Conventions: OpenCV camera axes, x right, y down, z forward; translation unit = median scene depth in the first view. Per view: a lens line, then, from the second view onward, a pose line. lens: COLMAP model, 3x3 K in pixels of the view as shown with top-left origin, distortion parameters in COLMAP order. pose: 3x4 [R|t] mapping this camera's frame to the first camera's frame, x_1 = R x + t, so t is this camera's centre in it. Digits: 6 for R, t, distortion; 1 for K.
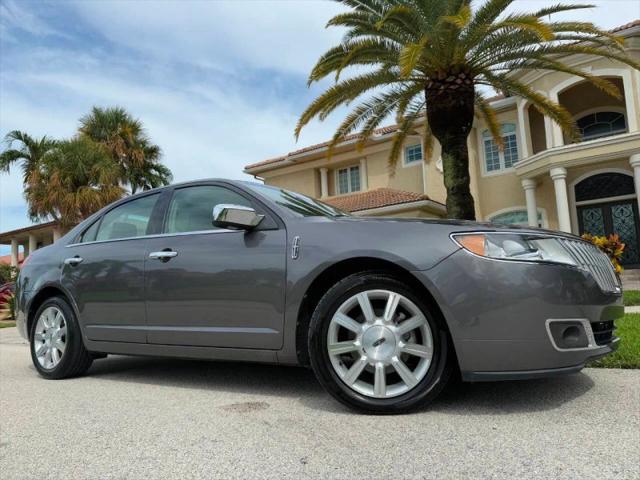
lens RADIAL K [[449.5, 0, 319.6], [0, 449.5, 242.7], [0, 0, 1]] dist [0.043791, -0.058904]
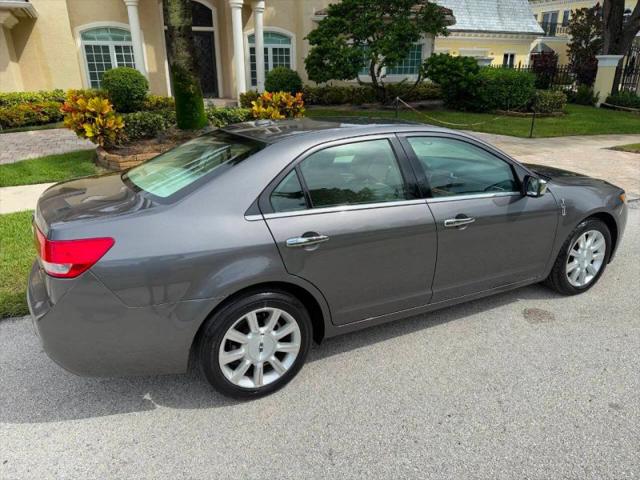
lens RADIAL K [[454.7, 0, 318.8], [0, 454.7, 240.4], [0, 0, 1]] dist [0.003551, -0.010679]
pose [[0.496600, -0.254866, 0.829718, -0.352586], [-0.113520, 0.928637, 0.353195, -0.066046], [-0.860524, -0.269586, 0.432229, 0.214363]]
